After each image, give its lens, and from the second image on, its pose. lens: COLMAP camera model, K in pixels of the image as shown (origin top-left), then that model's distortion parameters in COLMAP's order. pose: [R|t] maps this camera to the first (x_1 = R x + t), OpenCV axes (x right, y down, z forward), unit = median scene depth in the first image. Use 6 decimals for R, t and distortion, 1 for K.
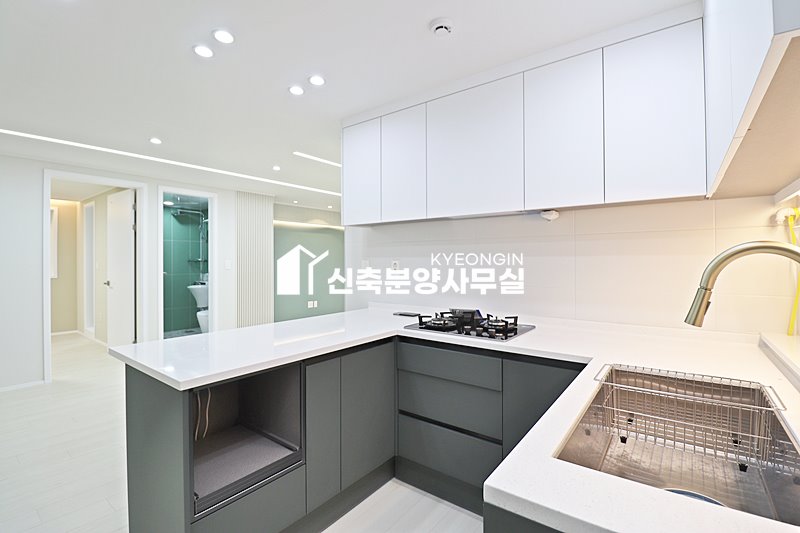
lens RADIAL K [[370.7, 0, 401.3], [0, 370.7, 266.3], [0, 0, 1]] dist [-0.011524, -0.003192]
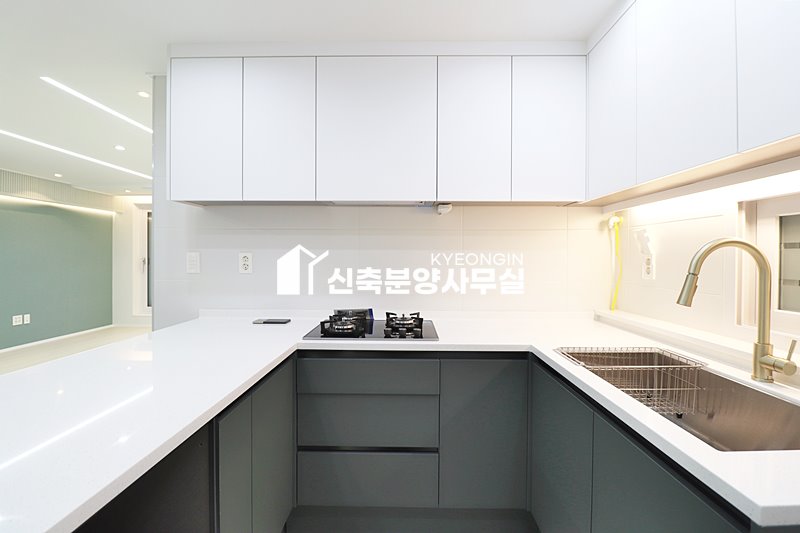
lens RADIAL K [[370.7, 0, 398.6], [0, 370.7, 265.5], [0, 0, 1]] dist [-0.011524, -0.003192]
pose [[0.803294, -0.004389, 0.595566, -0.299043], [0.001700, 0.999986, 0.005077, 0.010591], [-0.595580, -0.003066, 0.803290, 0.270625]]
